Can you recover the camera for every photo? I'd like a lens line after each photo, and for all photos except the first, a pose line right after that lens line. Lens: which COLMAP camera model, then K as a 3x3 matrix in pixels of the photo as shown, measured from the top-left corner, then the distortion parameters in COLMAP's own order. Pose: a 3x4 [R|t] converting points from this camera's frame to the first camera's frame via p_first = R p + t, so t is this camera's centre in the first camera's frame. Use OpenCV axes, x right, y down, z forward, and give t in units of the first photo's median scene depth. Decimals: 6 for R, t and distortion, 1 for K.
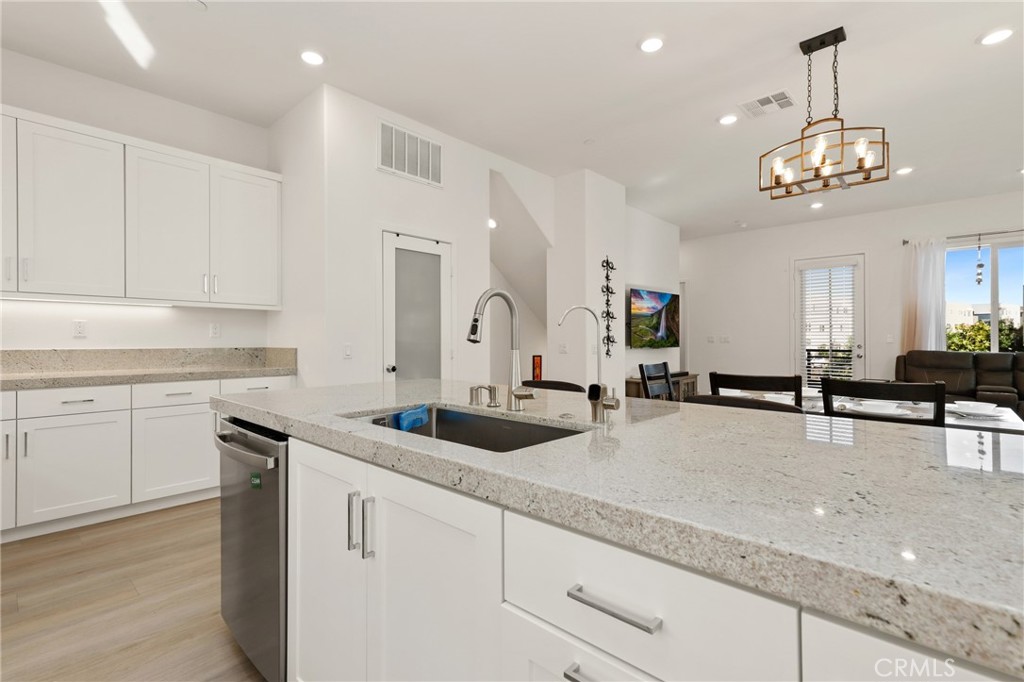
lens RADIAL K [[469.2, 0, 514.6], [0, 469.2, 339.9], [0, 0, 1]] dist [0.002195, 0.000462]
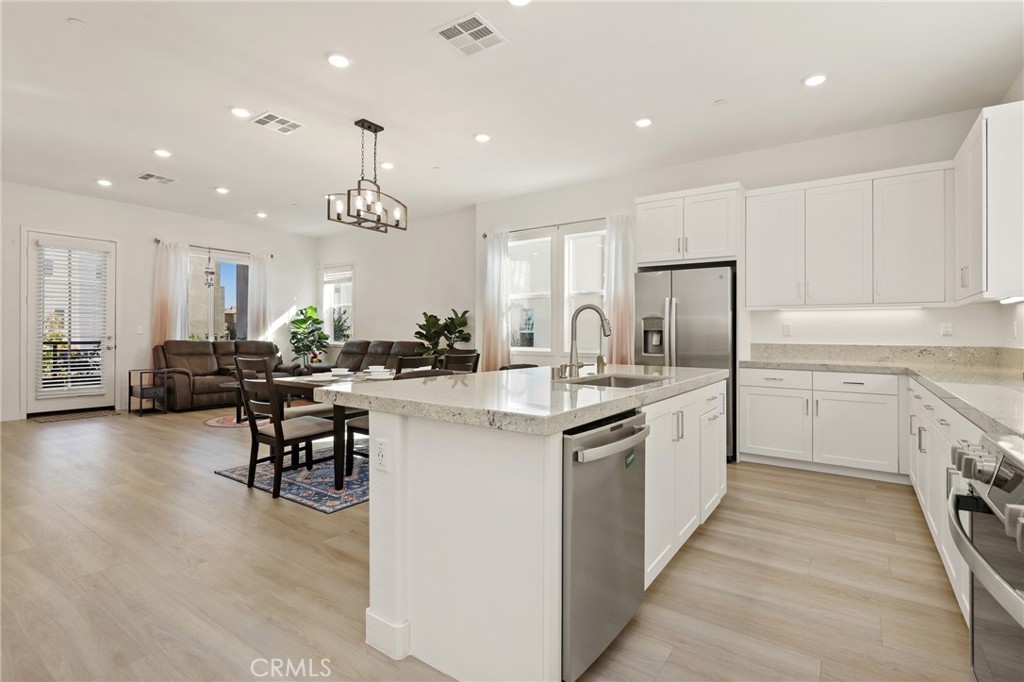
lens RADIAL K [[493.6, 0, 507.8], [0, 493.6, 331.1], [0, 0, 1]] dist [0.009728, 0.000183]
pose [[-0.139324, 0.000727, 0.990247, -0.896899], [-0.005371, 0.999984, -0.001490, -0.005242], [-0.990232, -0.005526, -0.139318, 0.780096]]
